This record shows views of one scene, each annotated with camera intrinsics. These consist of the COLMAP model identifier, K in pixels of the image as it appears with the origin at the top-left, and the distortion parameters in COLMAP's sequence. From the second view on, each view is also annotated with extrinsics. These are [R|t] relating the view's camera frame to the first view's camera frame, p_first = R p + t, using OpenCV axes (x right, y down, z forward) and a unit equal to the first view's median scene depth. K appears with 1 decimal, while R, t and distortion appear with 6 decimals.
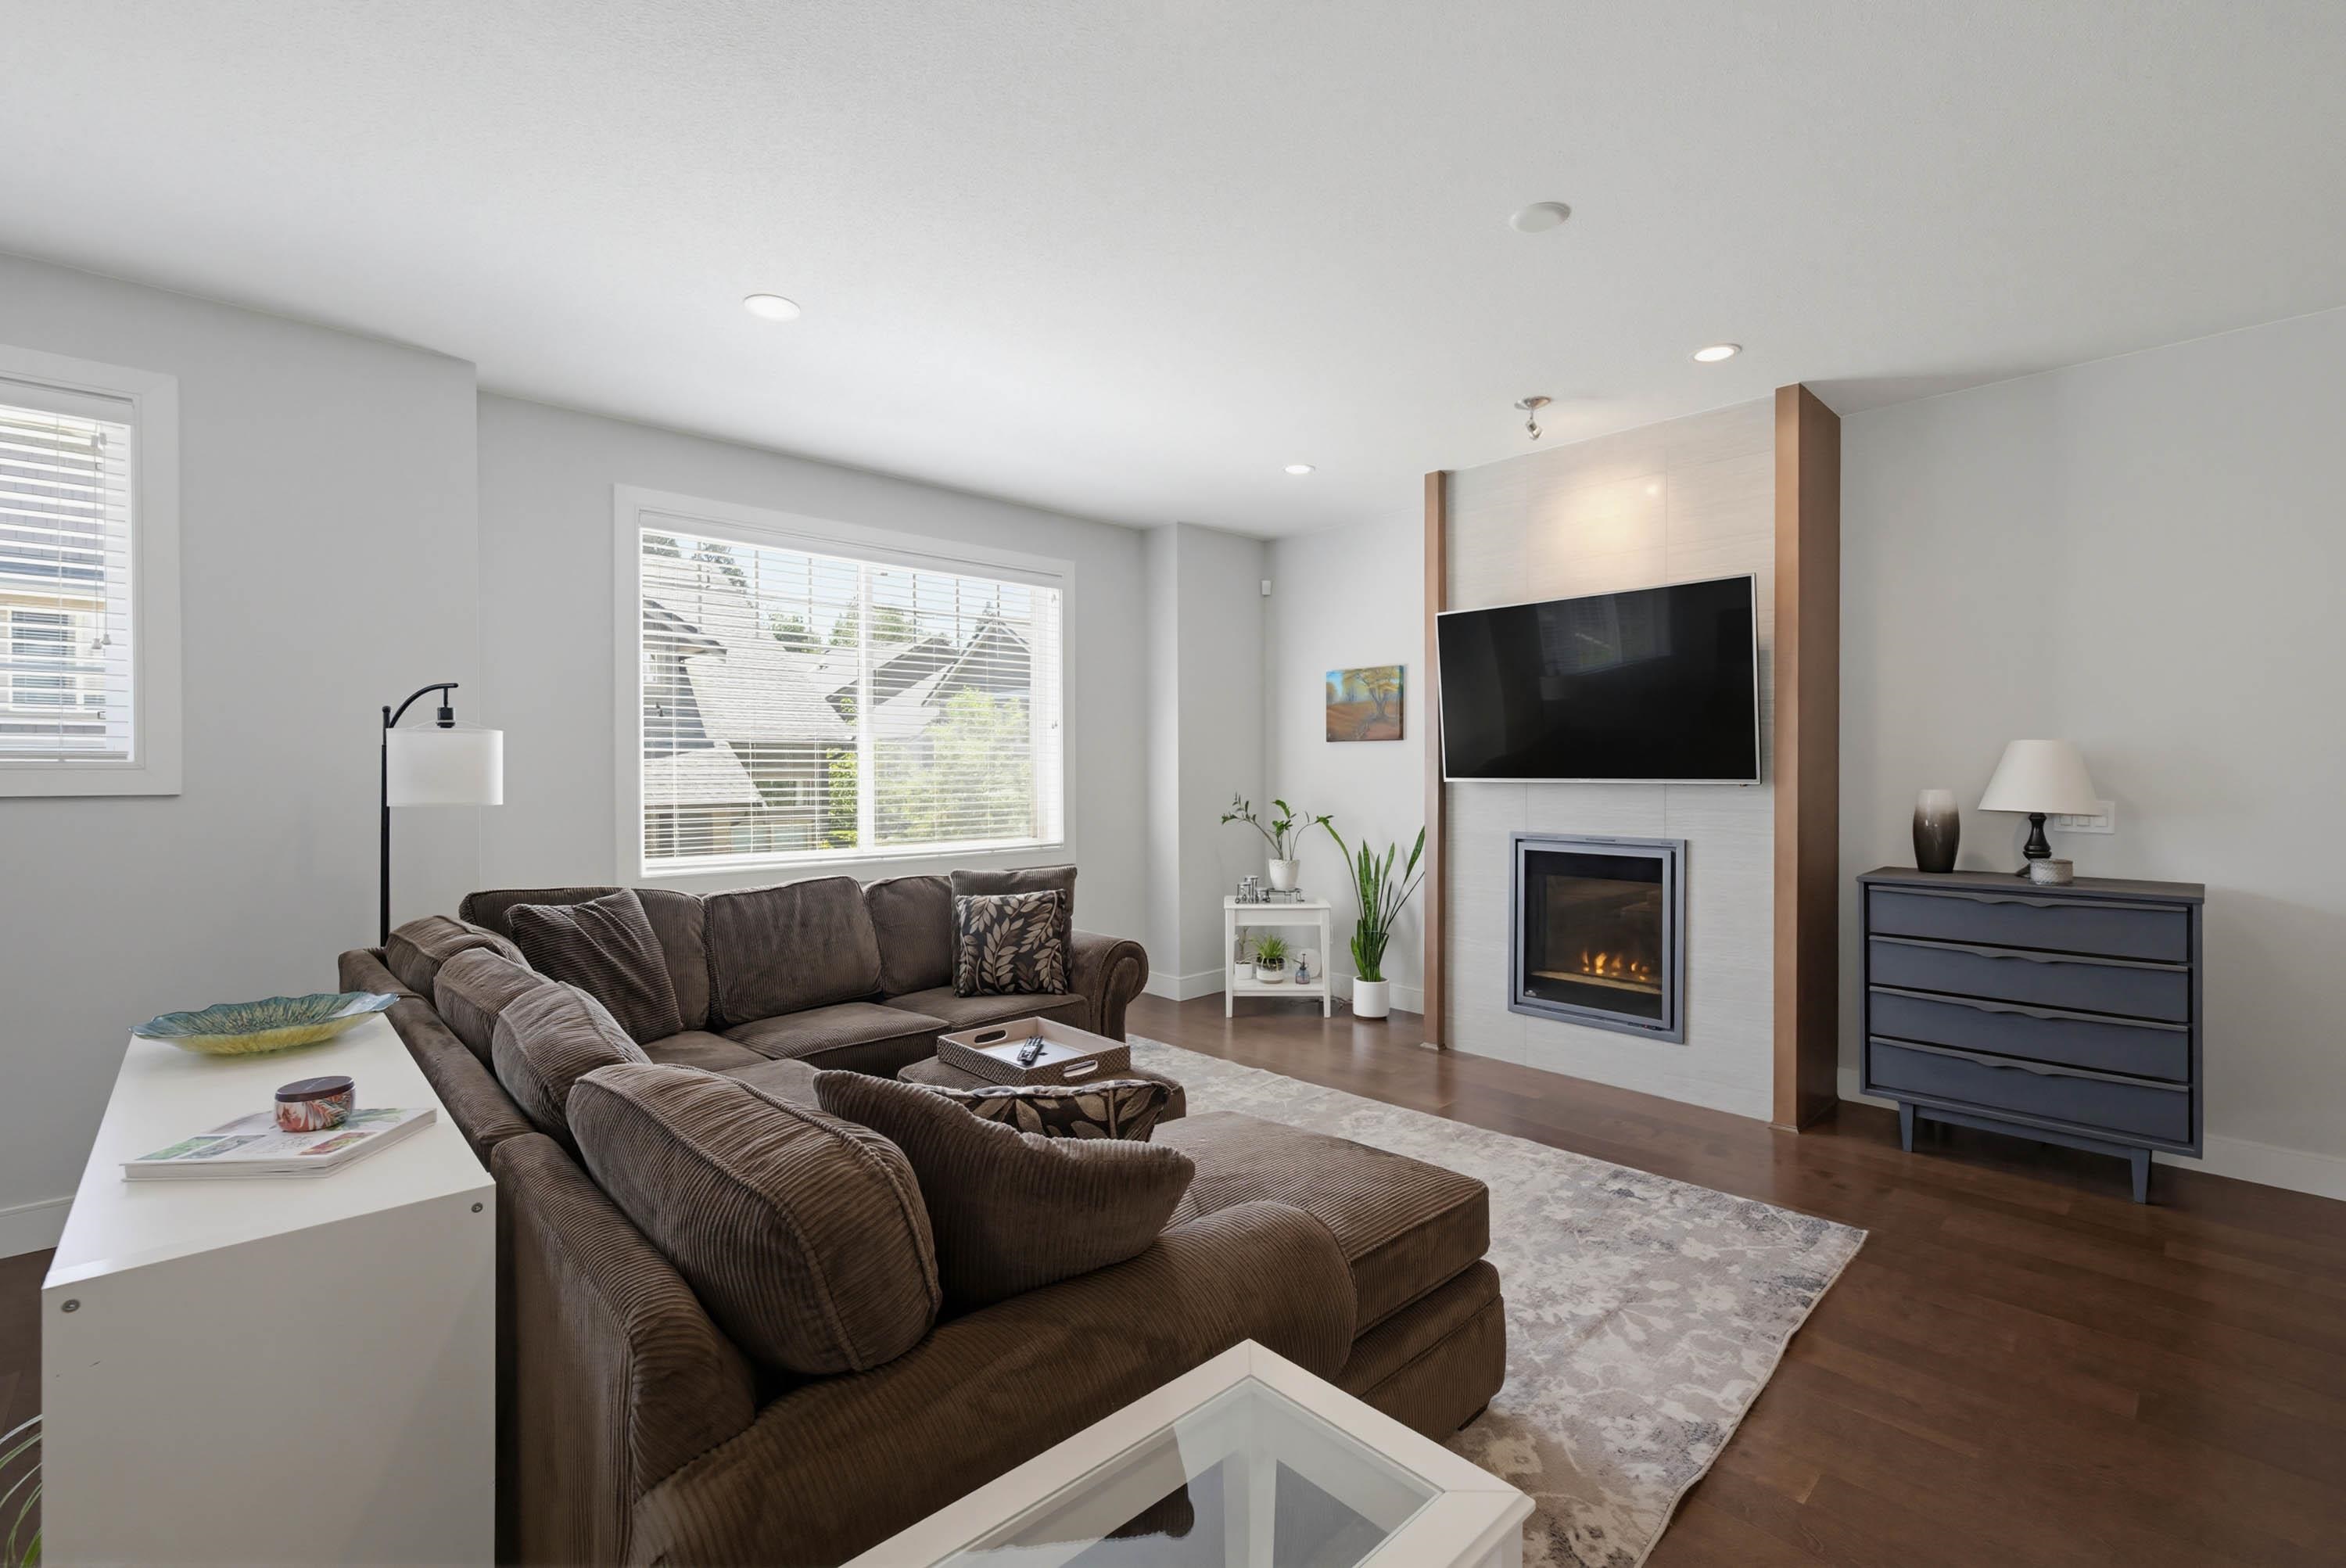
lens RADIAL K [[999.3, 0, 1173.0], [0, 999.3, 784.0], [0, 0, 1]] dist [-0.000444, -0.000170]
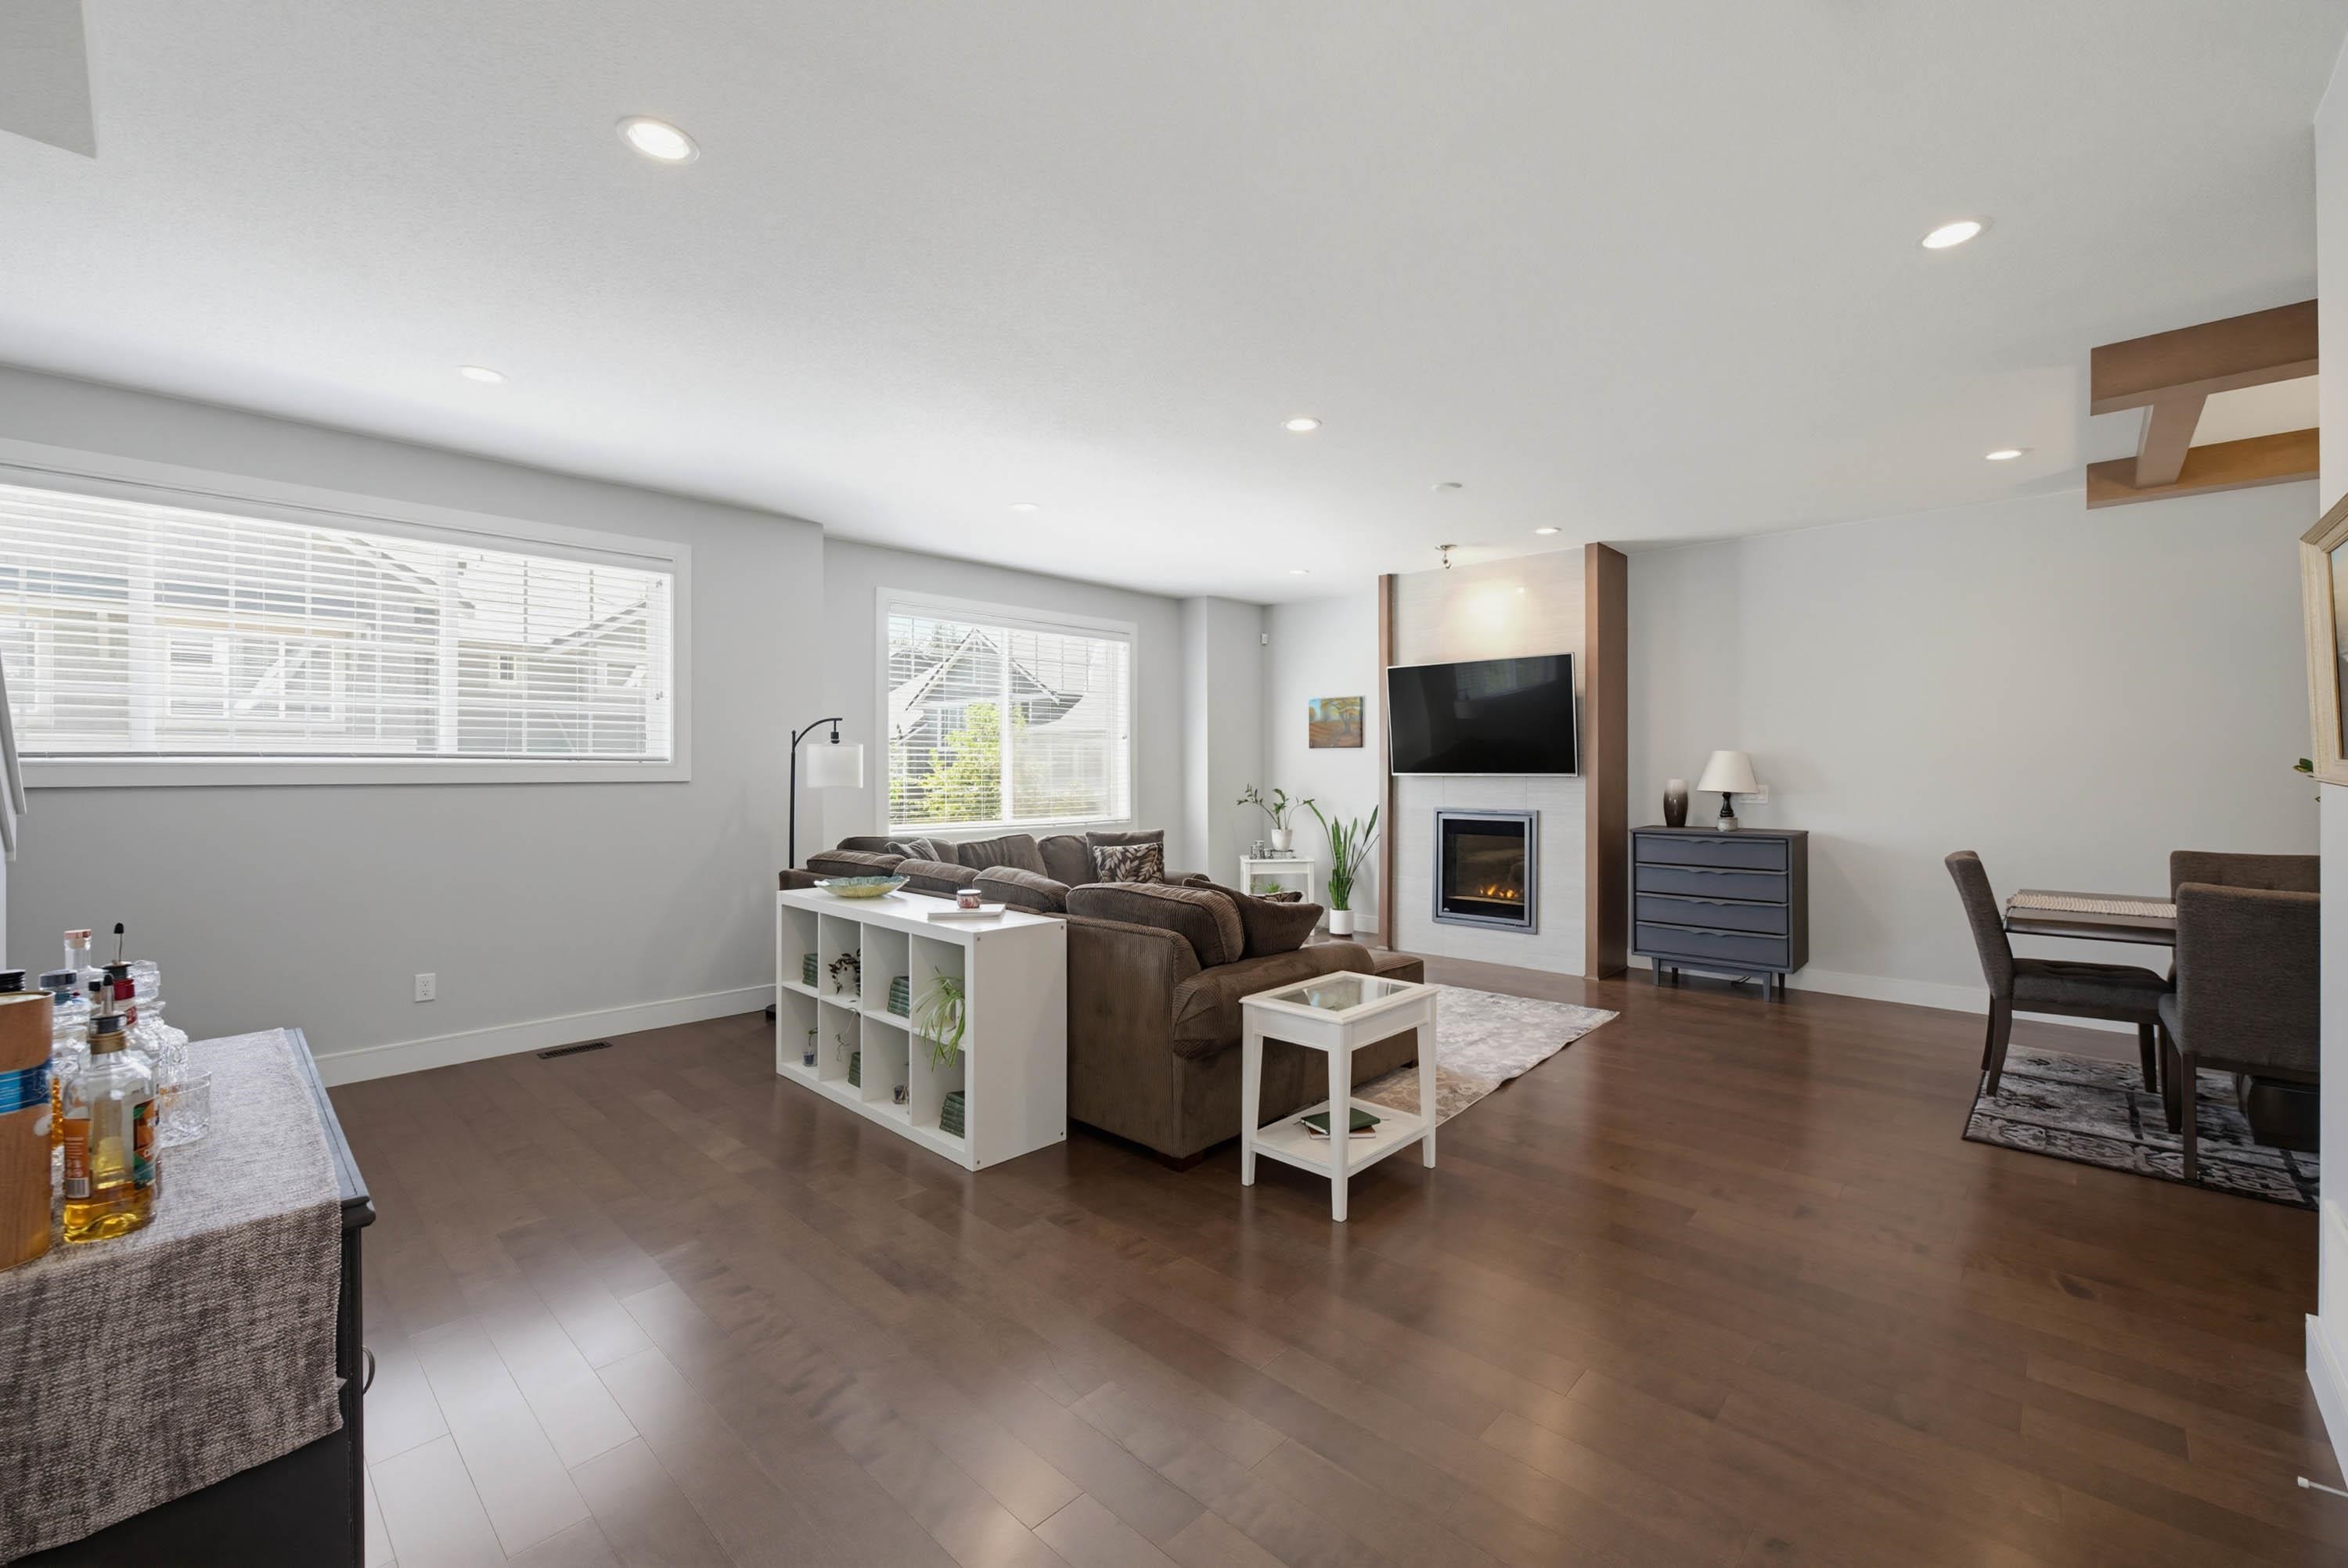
lens RADIAL K [[964.2, 0, 1186.0], [0, 964.2, 776.6], [0, 0, 1]] dist [-0.001730, 0.000017]
pose [[0.997414, -0.000577, 0.071871, -0.176843], [0.000980, 0.999984, -0.005568, 0.008446], [-0.071867, 0.005624, 0.997398, -0.535971]]
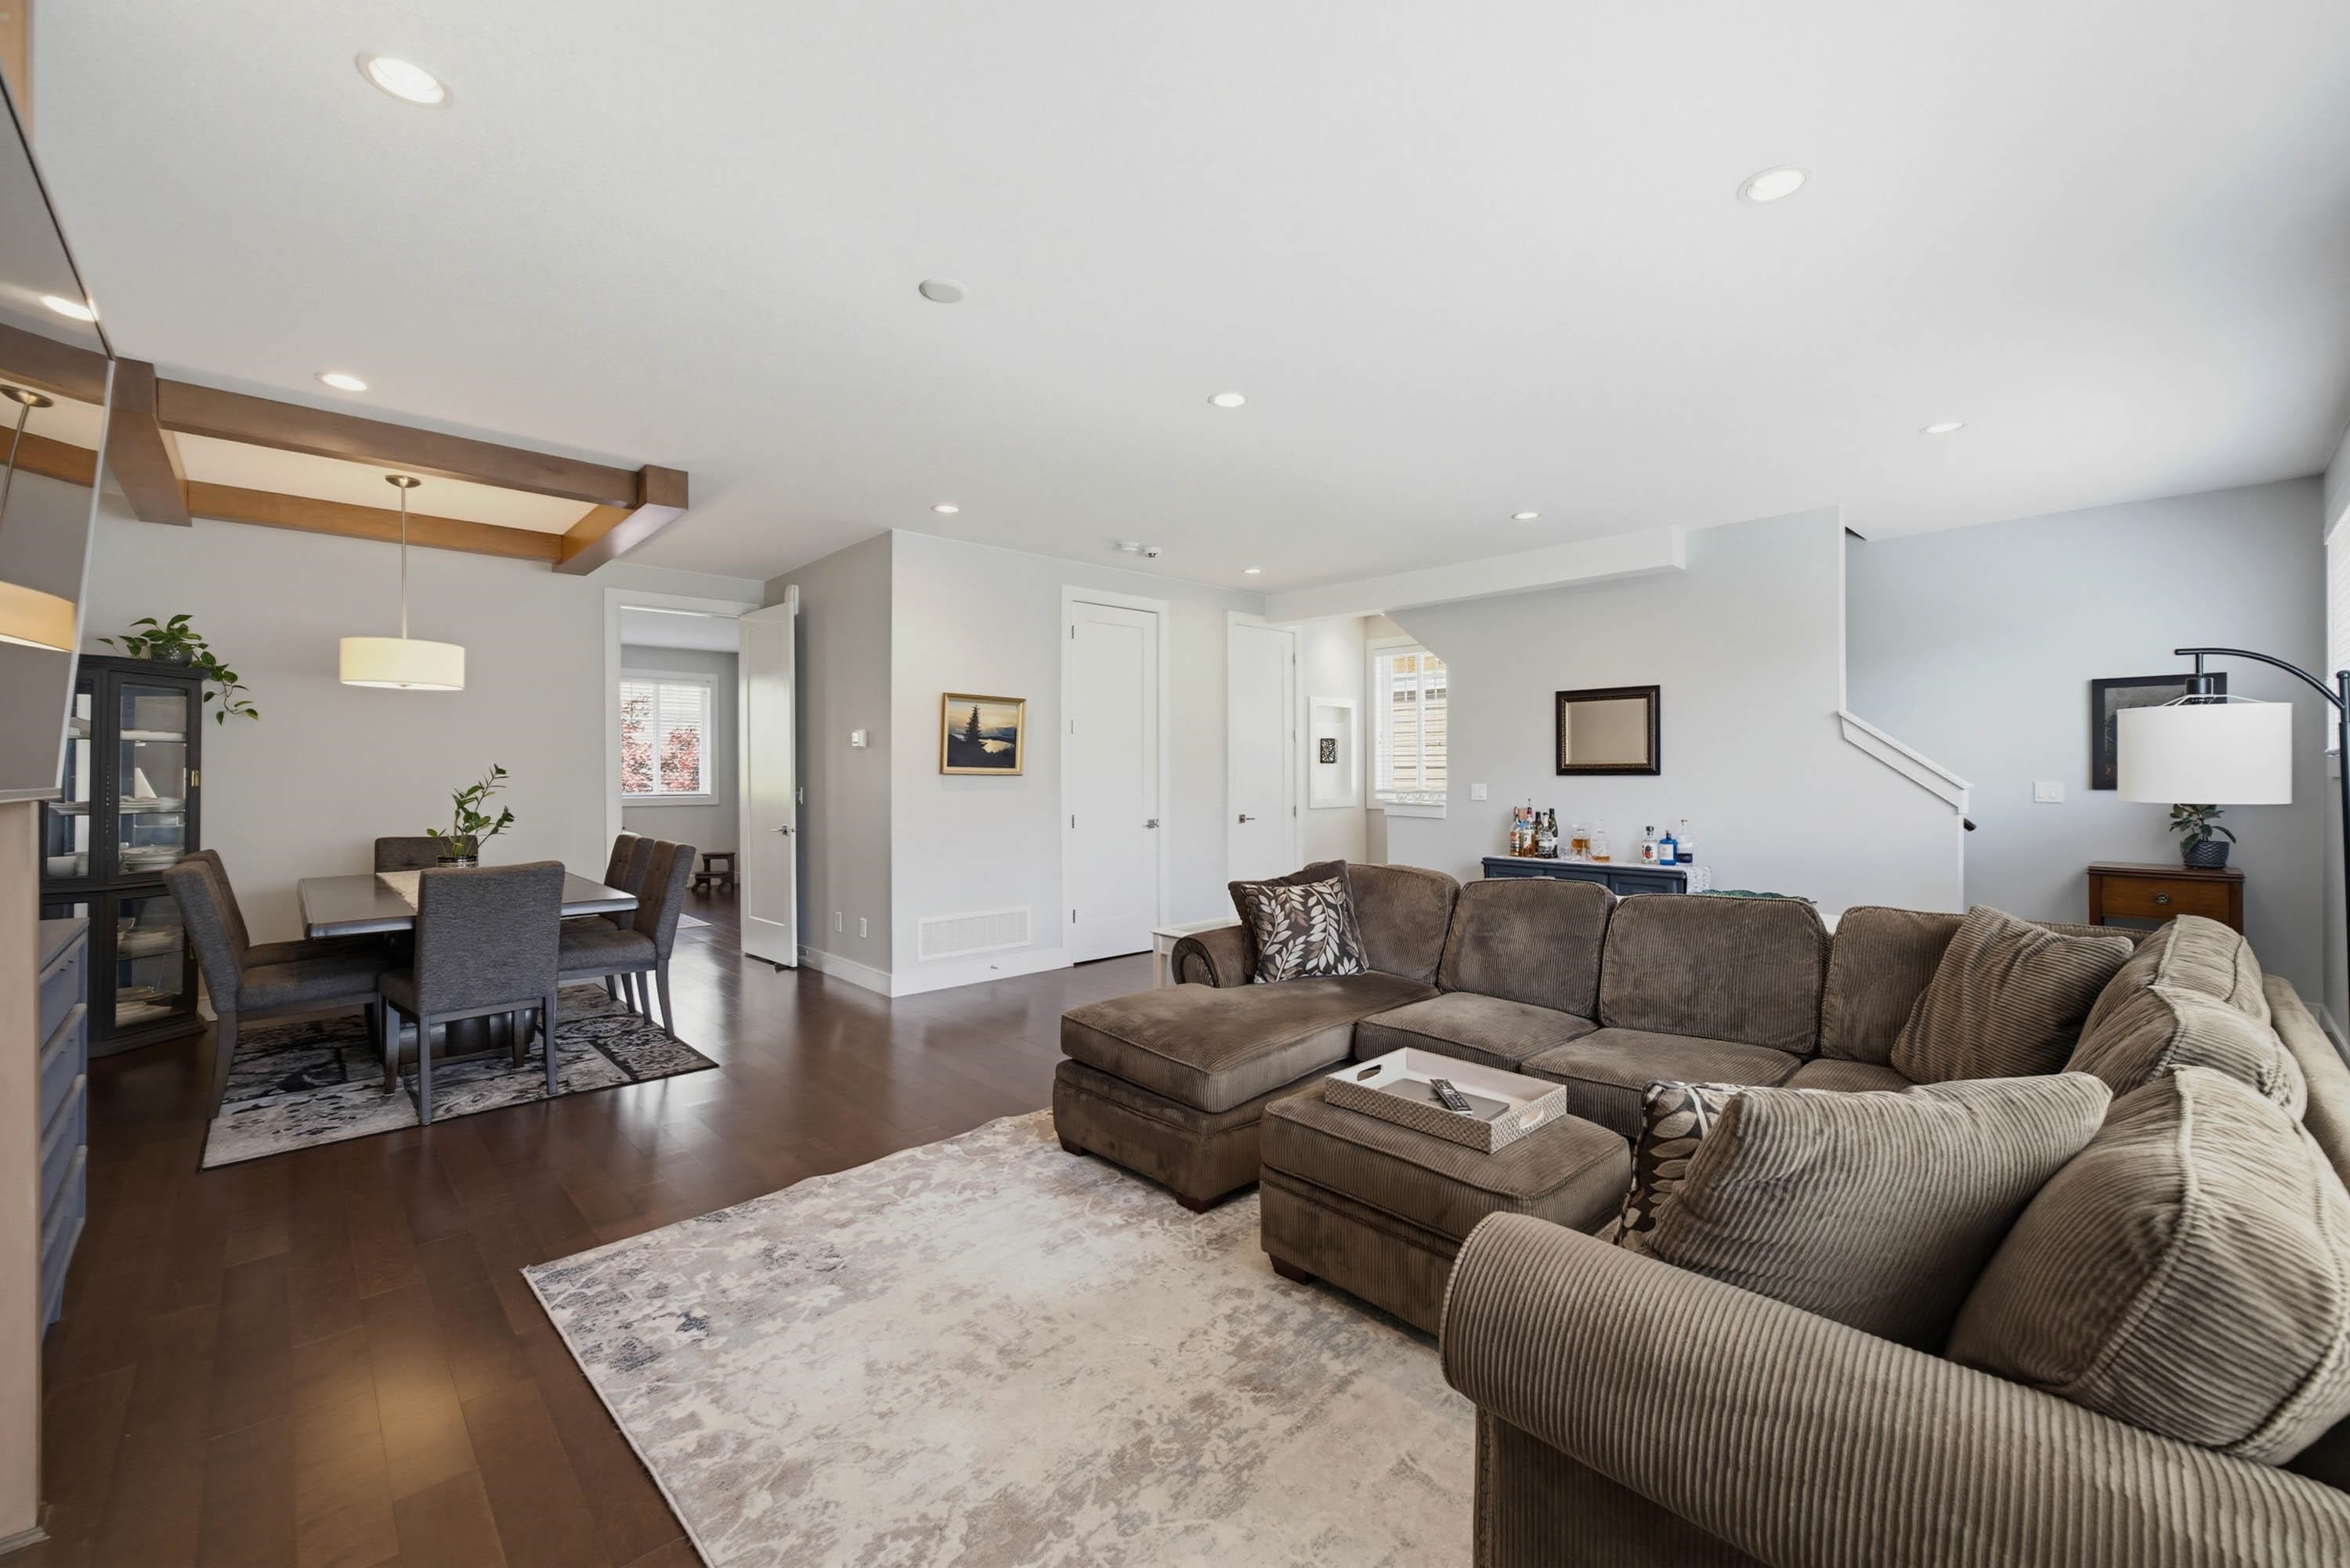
lens RADIAL K [[965.1, 0, 1187.0], [0, 965.1, 776.6], [0, 0, 1]] dist [-0.001730, 0.000017]
pose [[-0.999748, 0.006547, -0.021483, 0.069729], [0.006208, 0.999856, 0.015810, -0.011956], [0.021583, 0.015673, -0.999644, 1.343189]]
